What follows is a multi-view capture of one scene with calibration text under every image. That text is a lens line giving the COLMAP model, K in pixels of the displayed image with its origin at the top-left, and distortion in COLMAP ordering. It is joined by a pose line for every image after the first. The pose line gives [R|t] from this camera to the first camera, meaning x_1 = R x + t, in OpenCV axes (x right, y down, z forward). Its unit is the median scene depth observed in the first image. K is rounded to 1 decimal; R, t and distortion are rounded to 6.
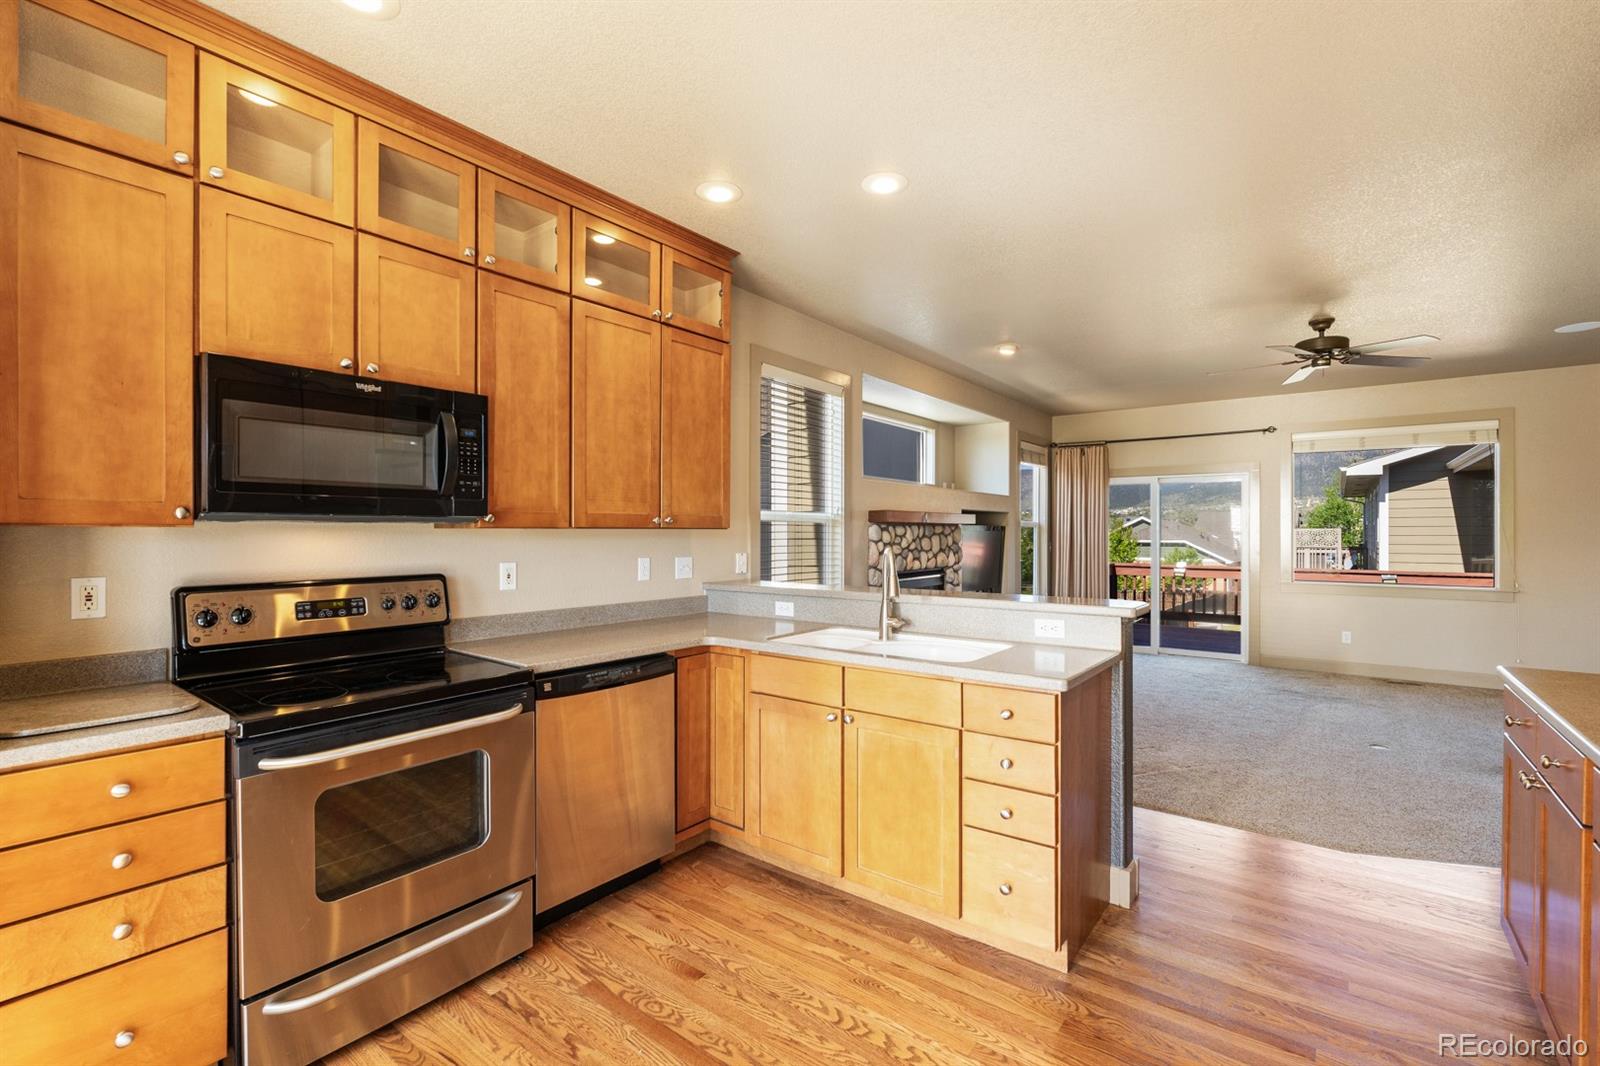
lens RADIAL K [[705.3, 0, 798.1], [0, 705.3, 537.8], [0, 0, 1]] dist [0.000725, 0.000268]
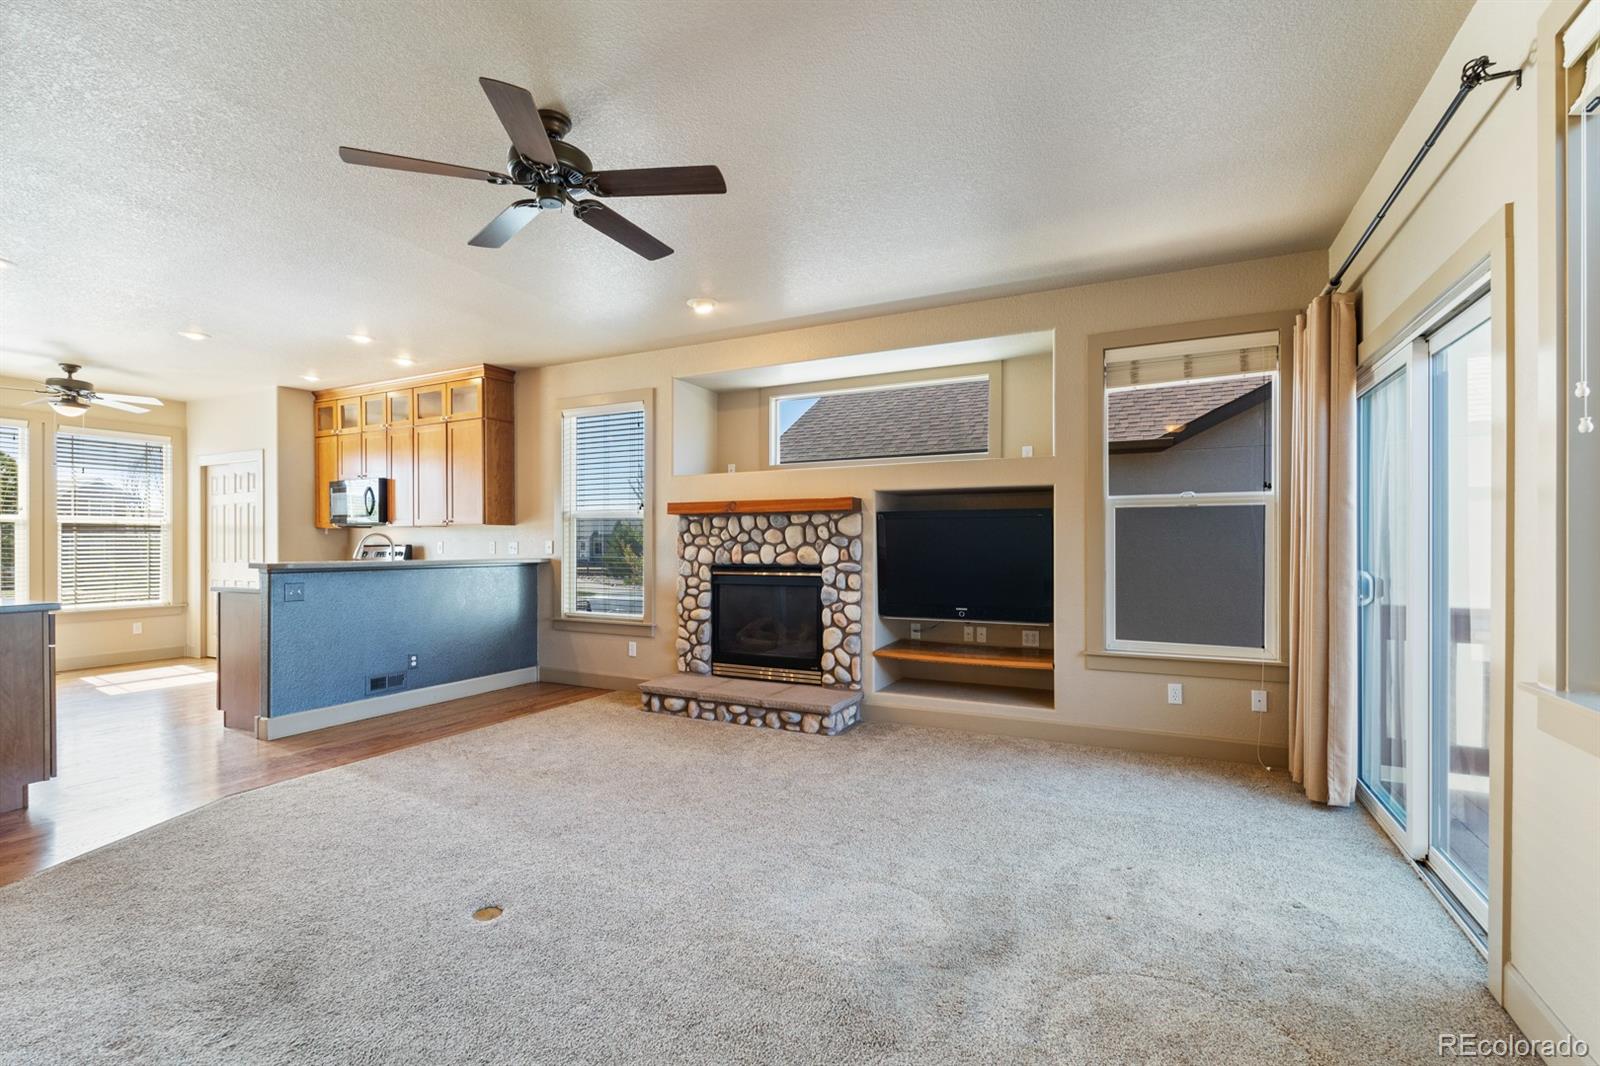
lens RADIAL K [[705.3, 0, 798.1], [0, 705.3, 537.8], [0, 0, 1]] dist [0.000725, 0.000268]
pose [[0.190970, -0.009329, -0.981552, 1.189661], [-0.006638, 0.999920, -0.010795, 0.022647], [0.981573, 0.008578, 0.190892, 0.969012]]
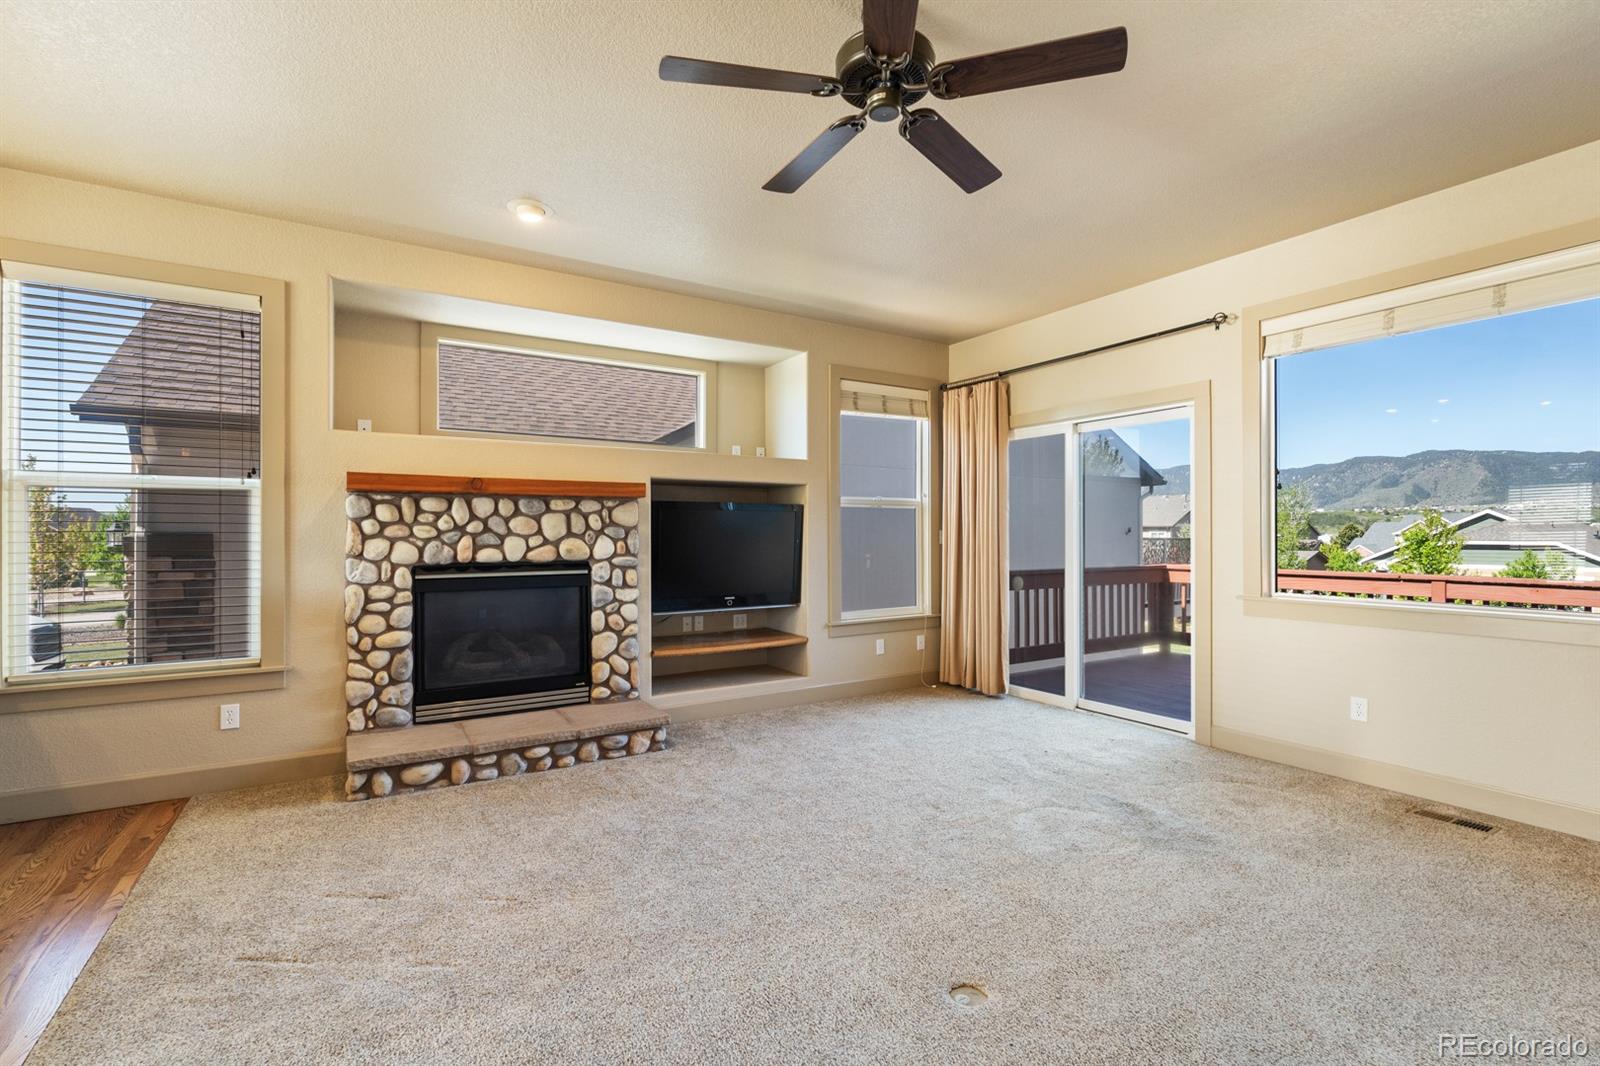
lens RADIAL K [[711.9, 0, 797.3], [0, 711.9, 529.6], [0, 0, 1]] dist [-0.002074, -0.000123]
pose [[0.934813, -0.005217, -0.355102, 0.765928], [-0.000055, 0.999890, -0.014836, 0.025968], [0.355140, 0.013888, 0.934710, 0.498428]]
